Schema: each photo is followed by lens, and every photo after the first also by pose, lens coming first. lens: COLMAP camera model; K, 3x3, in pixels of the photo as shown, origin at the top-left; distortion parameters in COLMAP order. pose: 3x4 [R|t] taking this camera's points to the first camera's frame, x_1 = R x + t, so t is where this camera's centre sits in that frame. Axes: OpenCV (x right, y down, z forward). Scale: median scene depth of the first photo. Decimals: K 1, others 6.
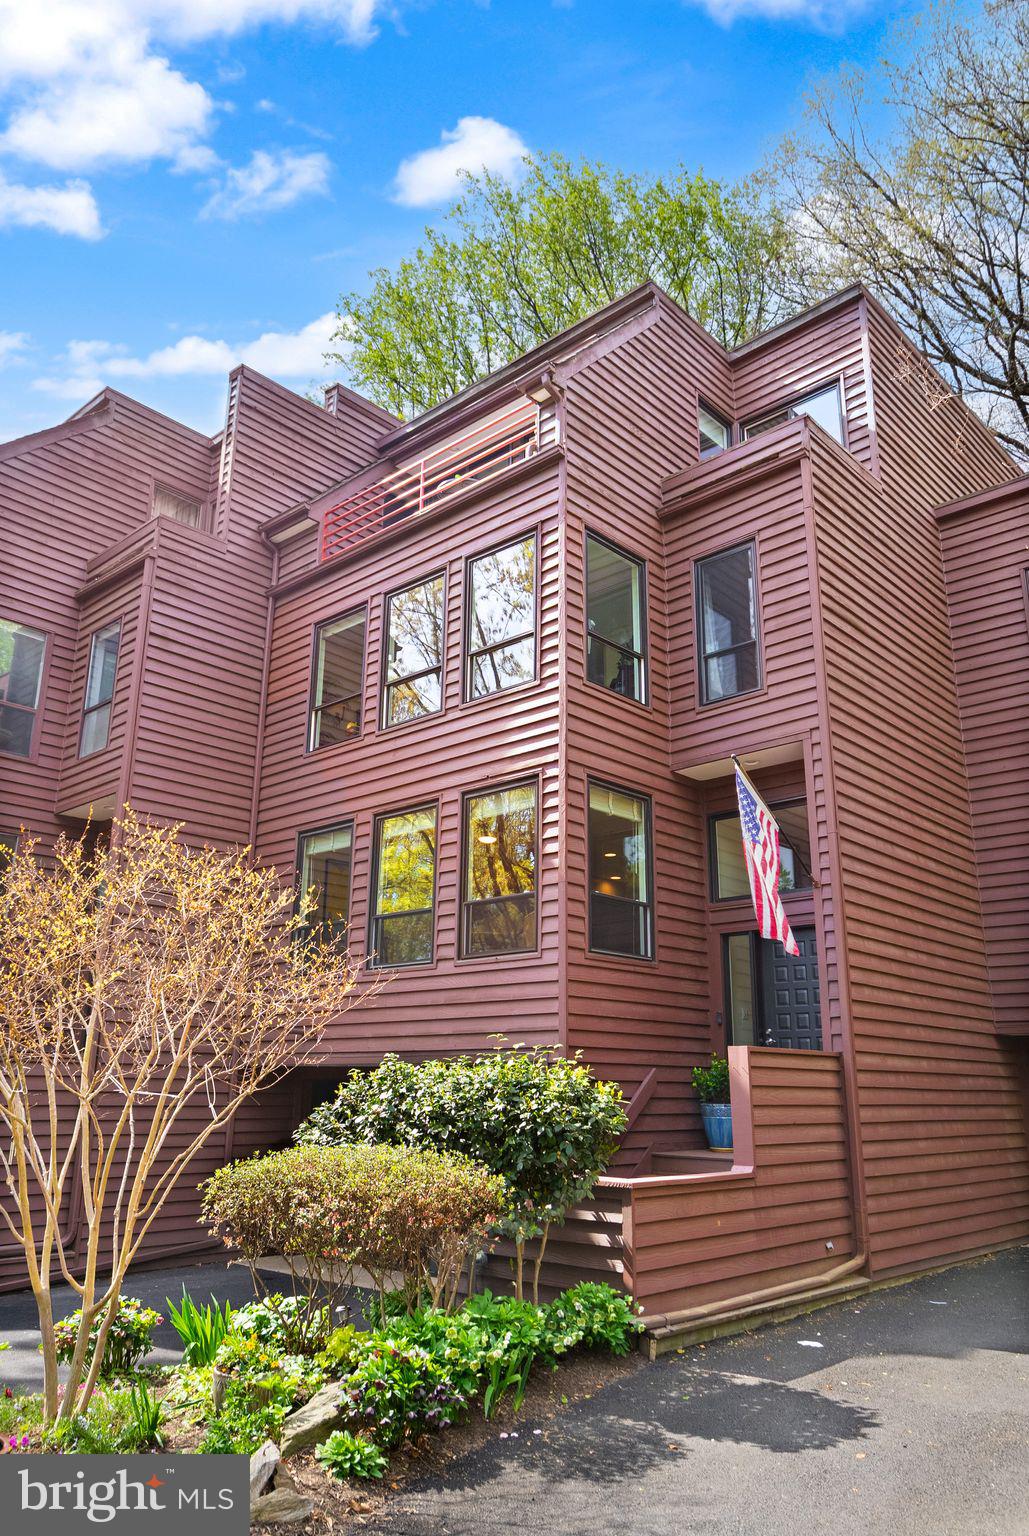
lens RADIAL K [[1099.8, 0, 514.8], [0, 1099.8, 777.9], [0, 0, 1]] dist [0.002121, 0.000231]
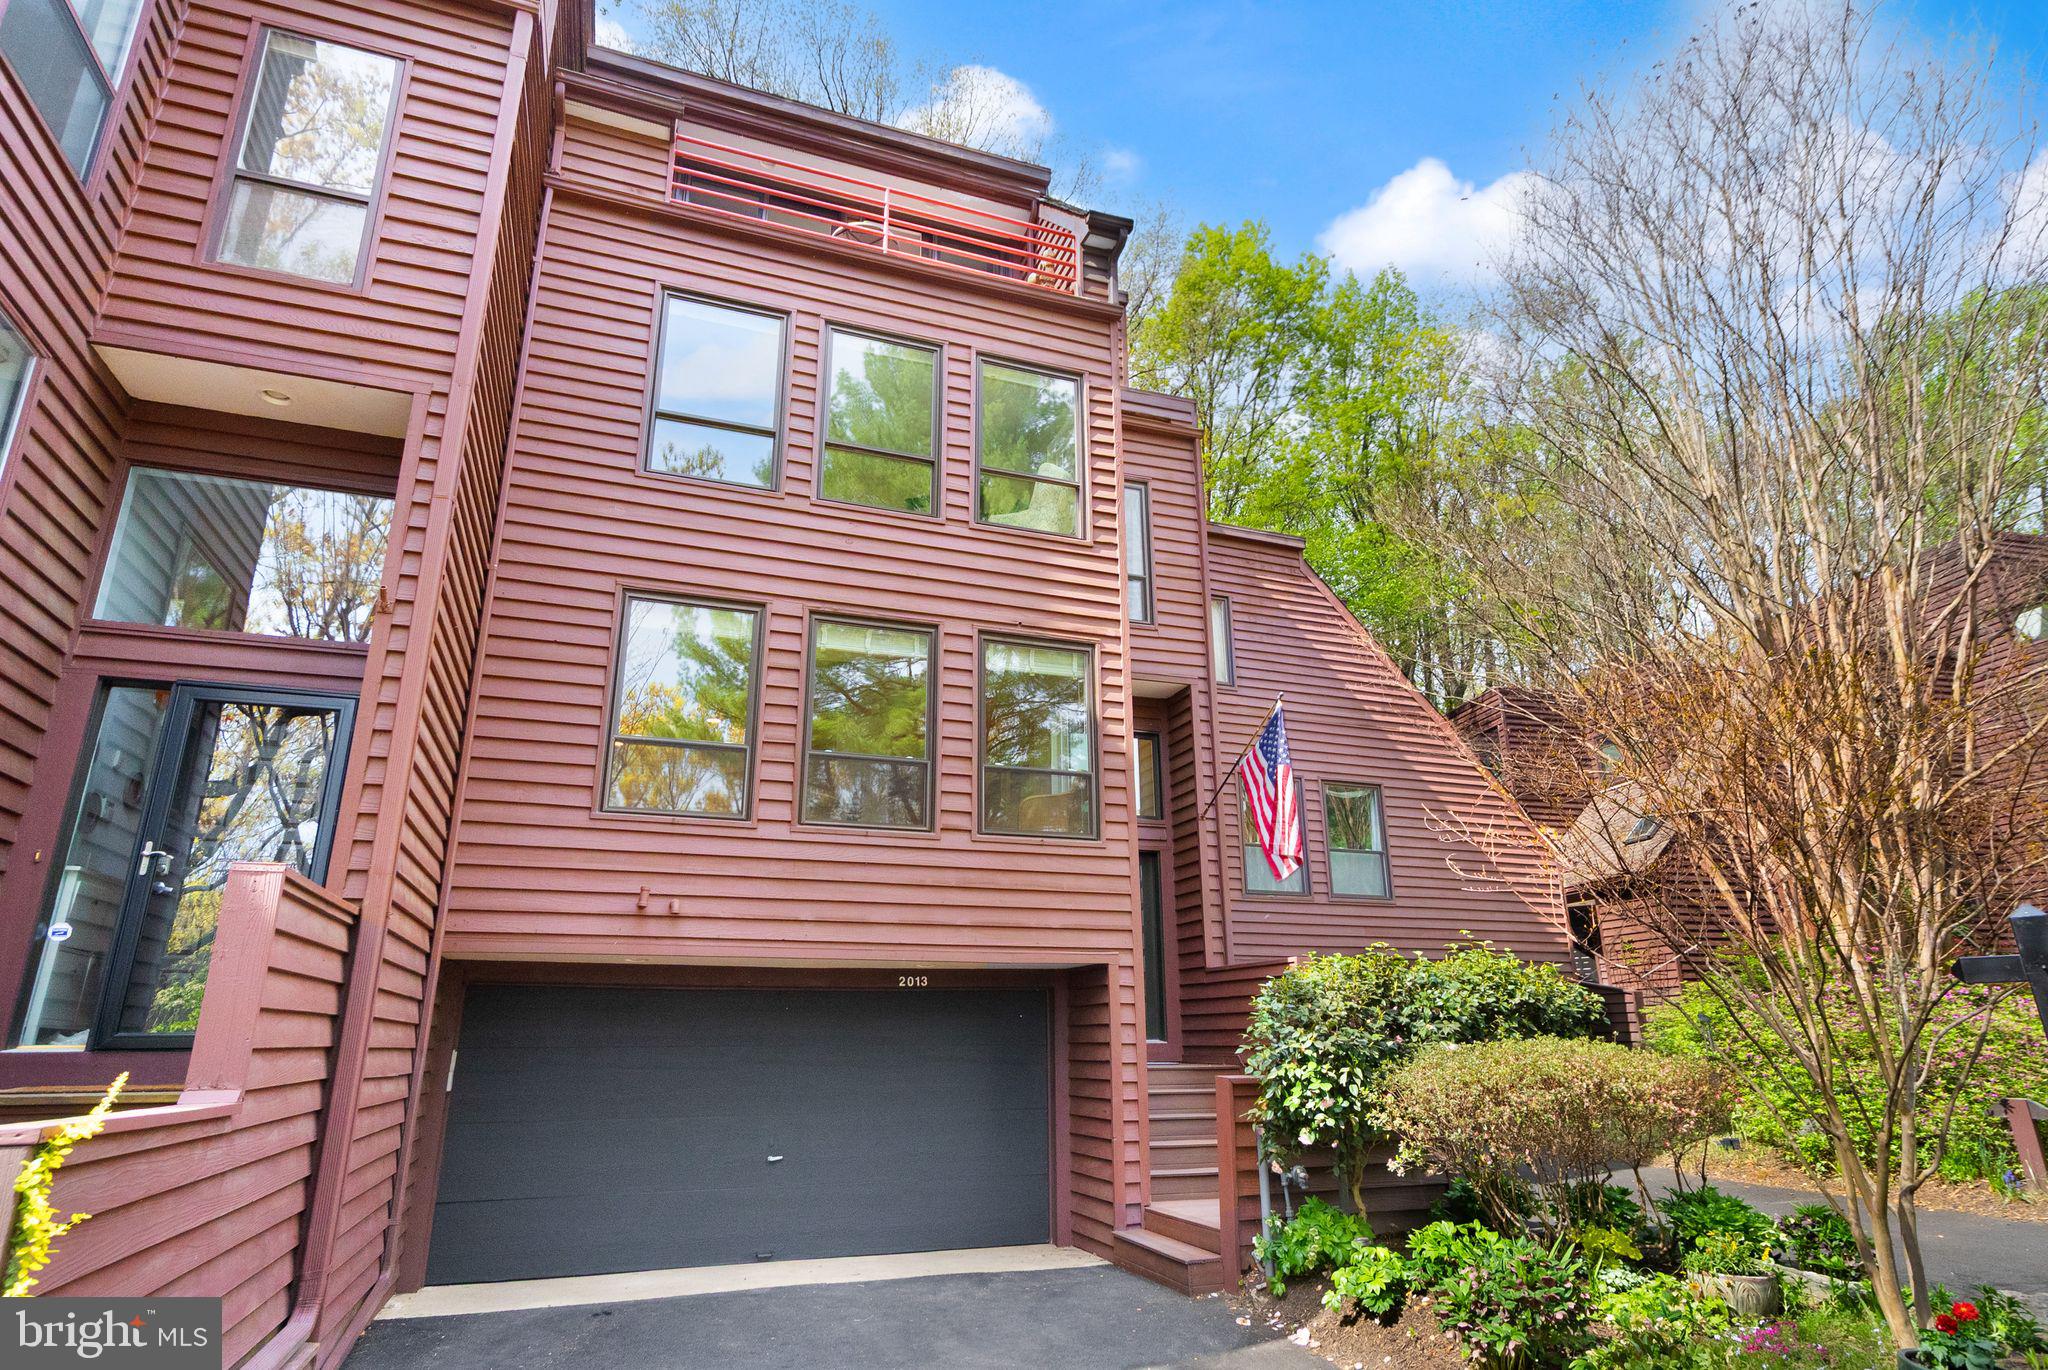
lens RADIAL K [[1086.1, 0, 1024.0], [0, 1086.1, 685.0], [0, 0, 1]] dist [0.000100, 0.000082]
pose [[0.452982, 0.257827, 0.853424, -0.654310], [-0.239403, 0.957287, -0.162134, 0.161855], [-0.858774, -0.130869, 0.495358, 0.529030]]
